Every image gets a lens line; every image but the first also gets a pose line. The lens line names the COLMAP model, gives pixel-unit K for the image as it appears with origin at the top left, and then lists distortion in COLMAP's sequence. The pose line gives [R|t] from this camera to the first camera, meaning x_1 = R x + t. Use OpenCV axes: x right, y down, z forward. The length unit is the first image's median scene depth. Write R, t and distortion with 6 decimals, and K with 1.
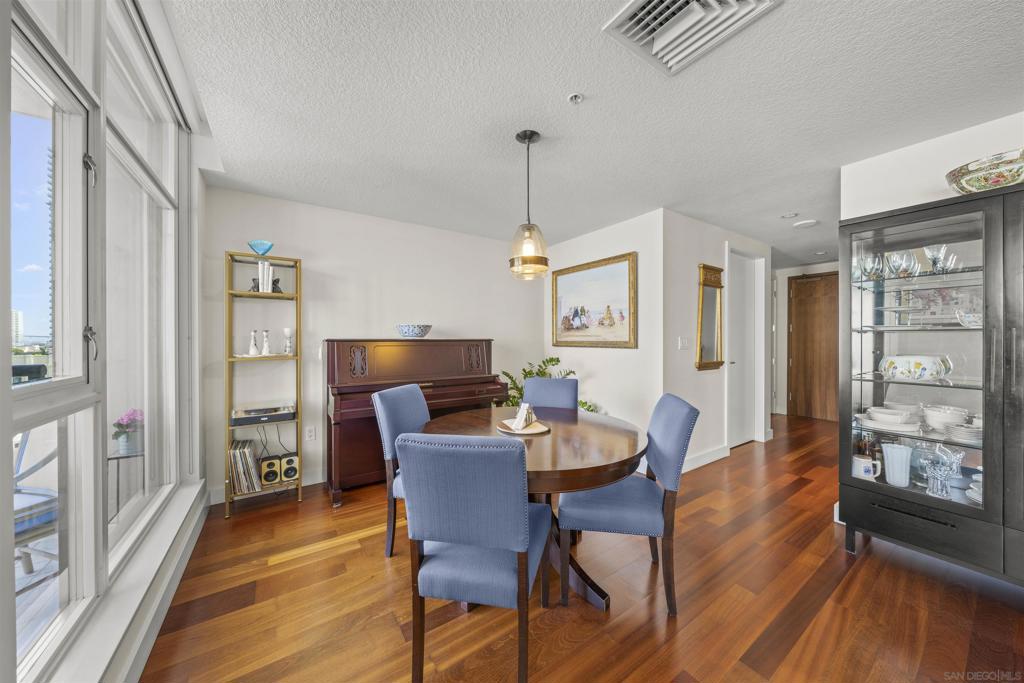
lens RADIAL K [[348.1, 0, 515.2], [0, 348.1, 340.4], [0, 0, 1]] dist [-0.006060, -0.000421]
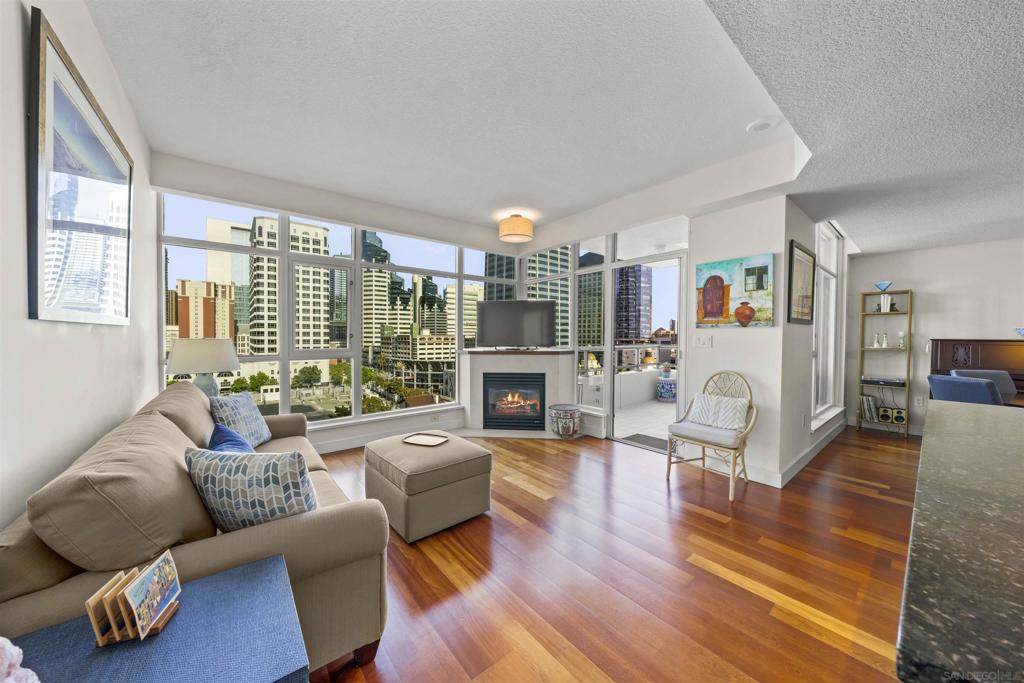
lens RADIAL K [[348.1, 0, 510.0], [0, 348.1, 340.4], [0, 0, 1]] dist [-0.006060, -0.000421]
pose [[0.072789, 0.013985, -0.997249, 0.723209], [-0.016750, 0.999778, 0.012797, 0.012845], [0.997207, 0.015773, 0.073008, -0.829915]]
